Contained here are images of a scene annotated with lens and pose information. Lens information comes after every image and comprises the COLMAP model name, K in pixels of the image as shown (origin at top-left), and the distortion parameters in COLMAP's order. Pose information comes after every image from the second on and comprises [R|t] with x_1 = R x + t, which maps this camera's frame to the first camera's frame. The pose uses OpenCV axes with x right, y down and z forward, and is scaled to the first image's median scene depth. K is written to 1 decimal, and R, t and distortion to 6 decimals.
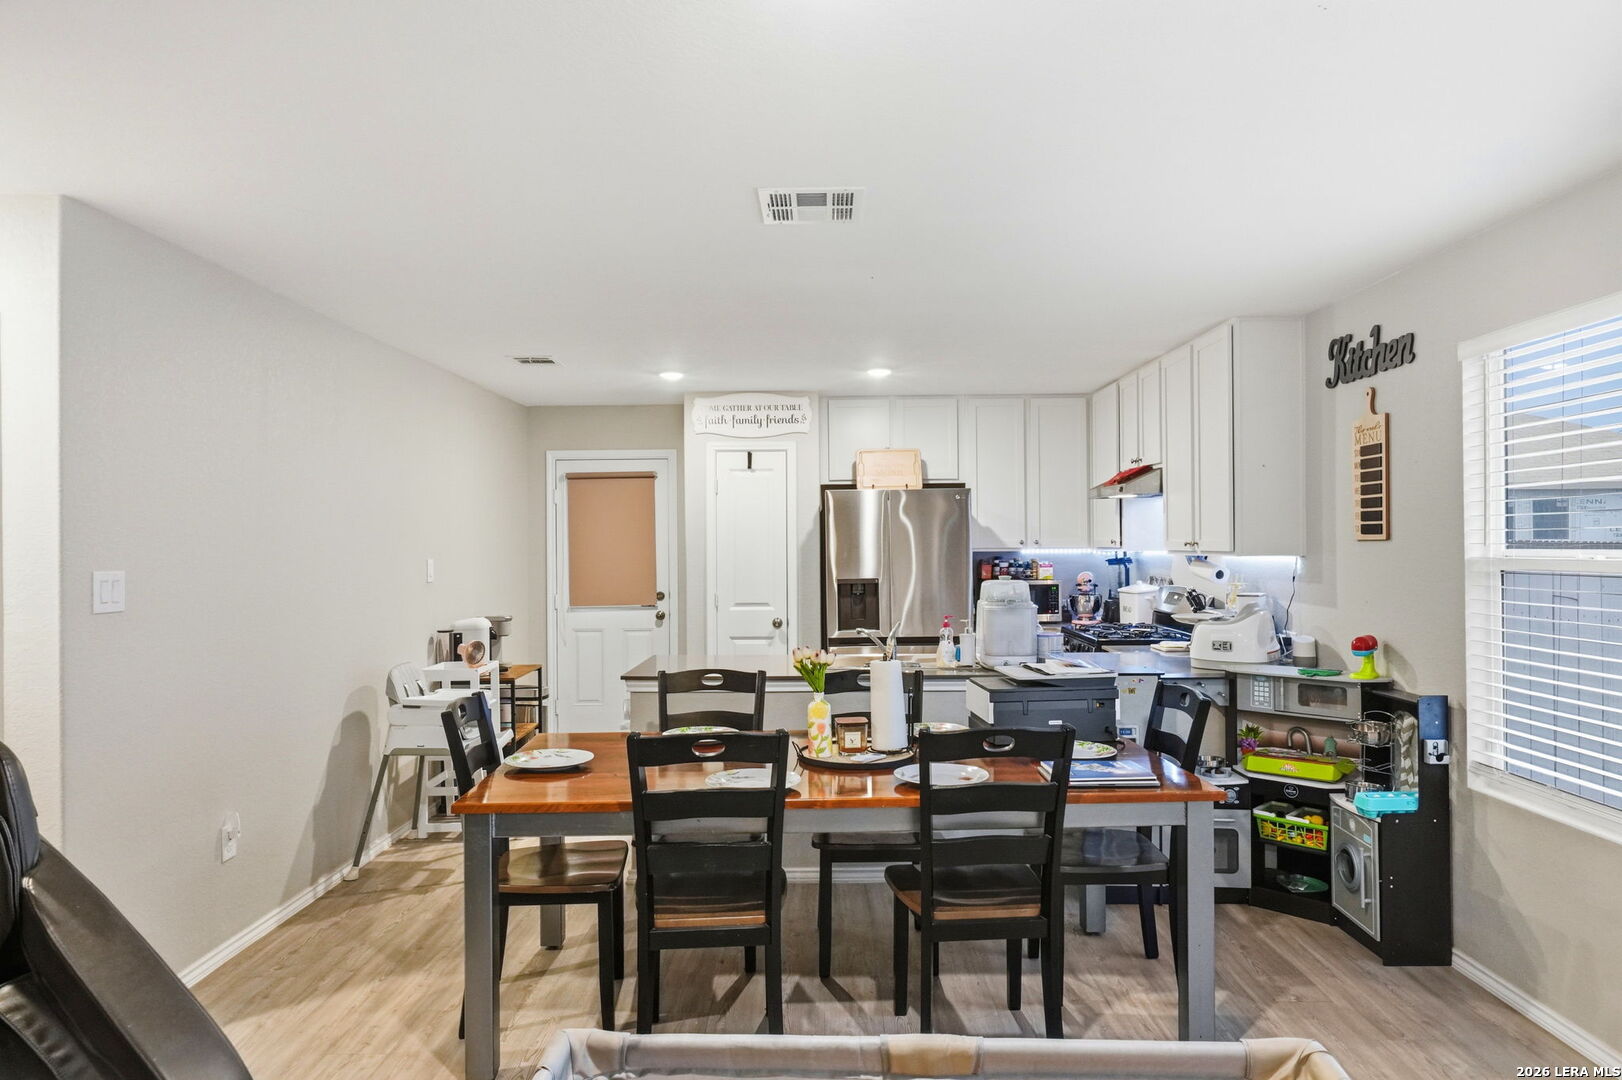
lens RADIAL K [[993.2, 0, 800.1], [0, 993.2, 539.1], [0, 0, 1]] dist [-0.008844, 0.003993]
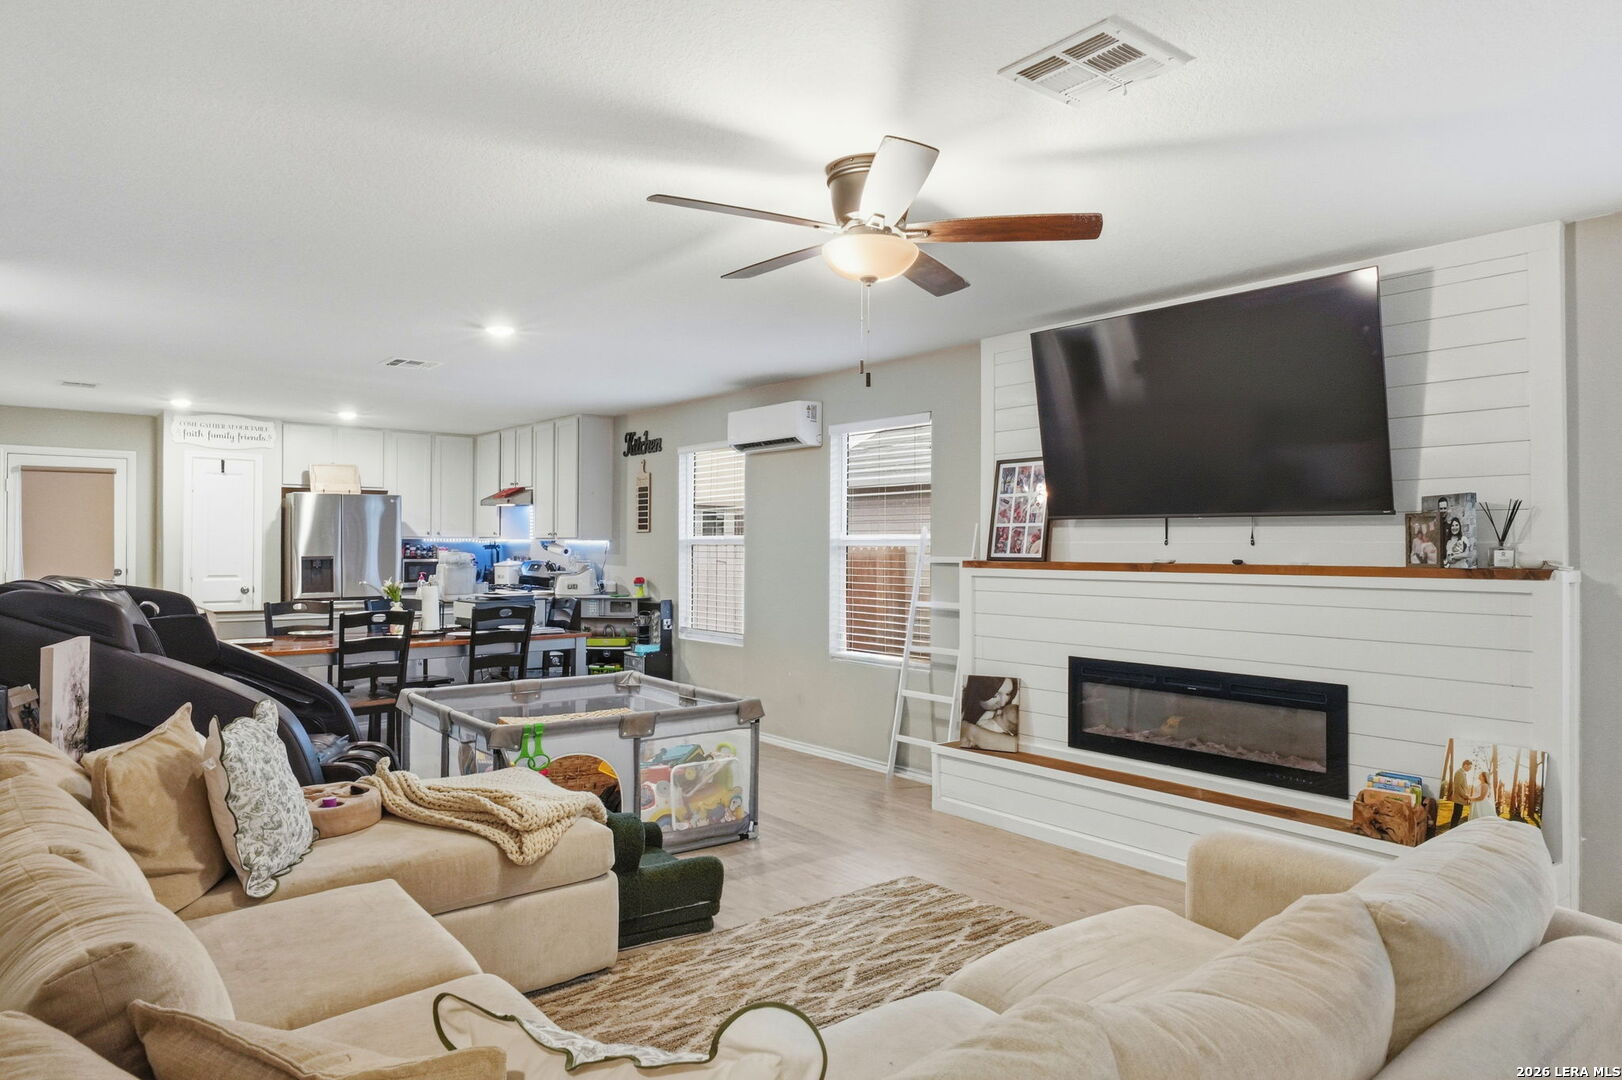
lens RADIAL K [[993.2, 0, 815.1], [0, 993.2, 534.7], [0, 0, 1]] dist [-0.008844, 0.003993]
pose [[0.757980, 0.017299, 0.652048, -0.451106], [-0.012975, 0.999850, -0.011443, 0.022436], [-0.652148, 0.000214, 0.758091, -0.726003]]
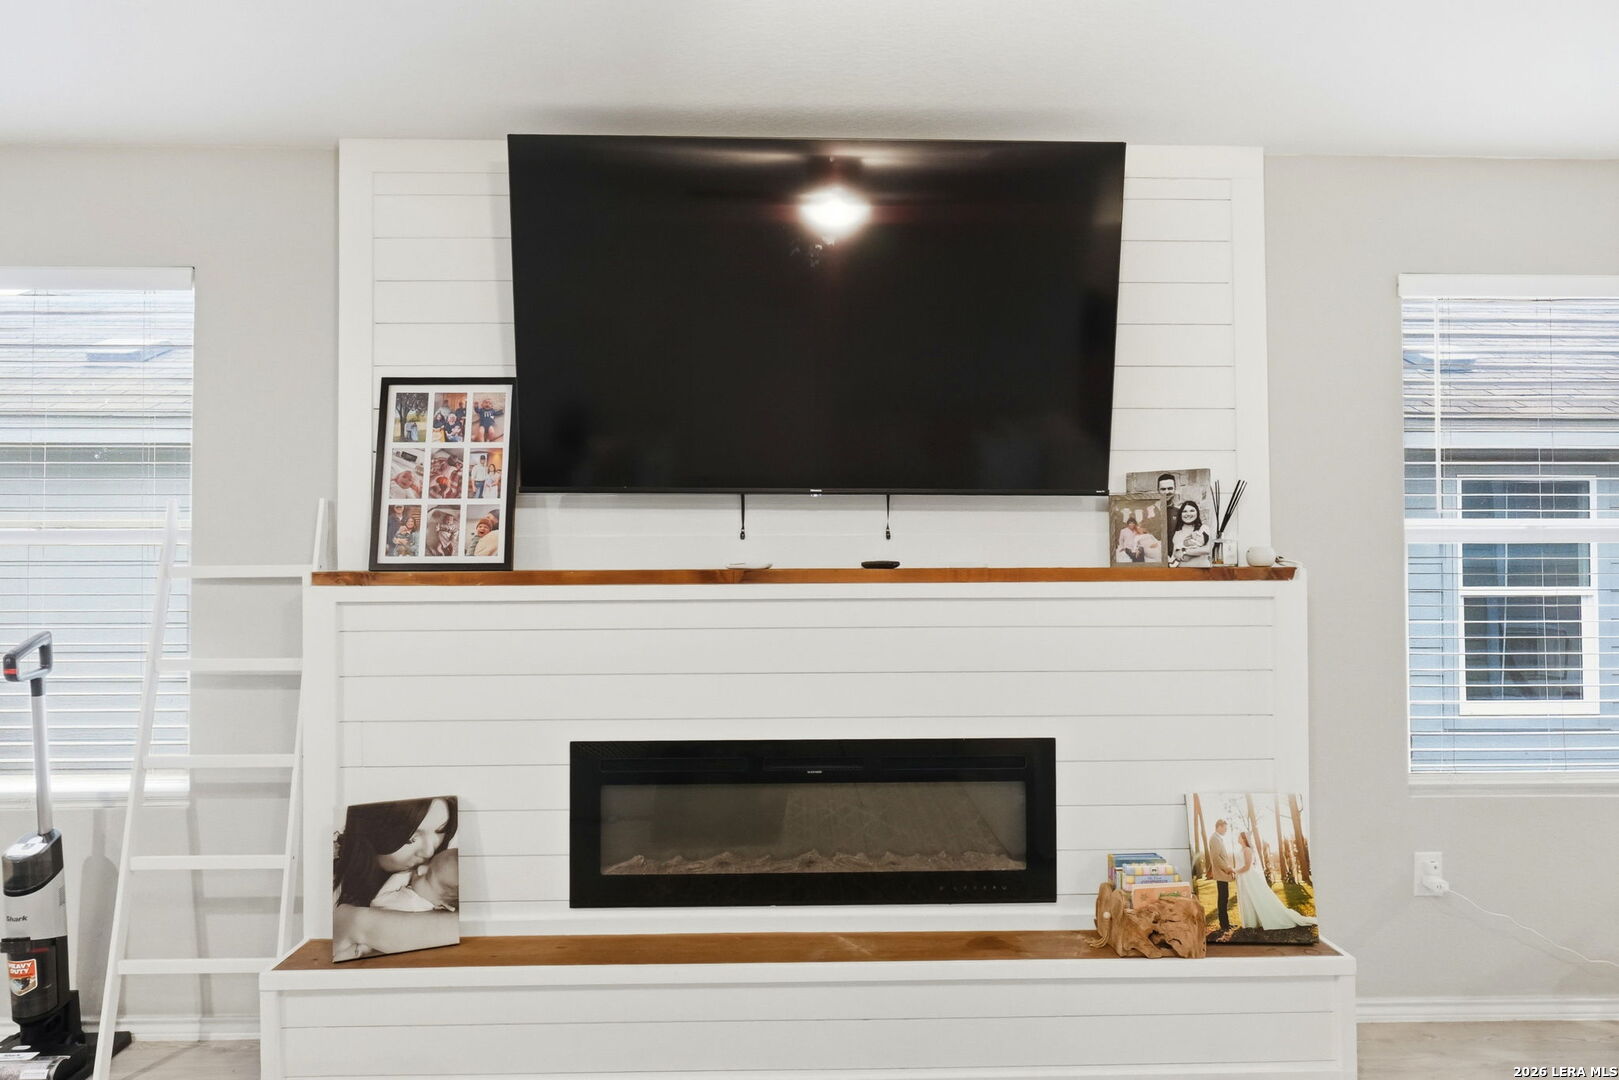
lens RADIAL K [[991.4, 0, 809.4], [0, 991.4, 545.4], [0, 0, 1]] dist [-0.008844, 0.003993]
pose [[-0.049874, 0.029477, 0.998320, -0.143311], [-0.002884, 0.999556, -0.029657, 0.038254], [-0.998751, -0.004358, -0.049767, -0.213399]]
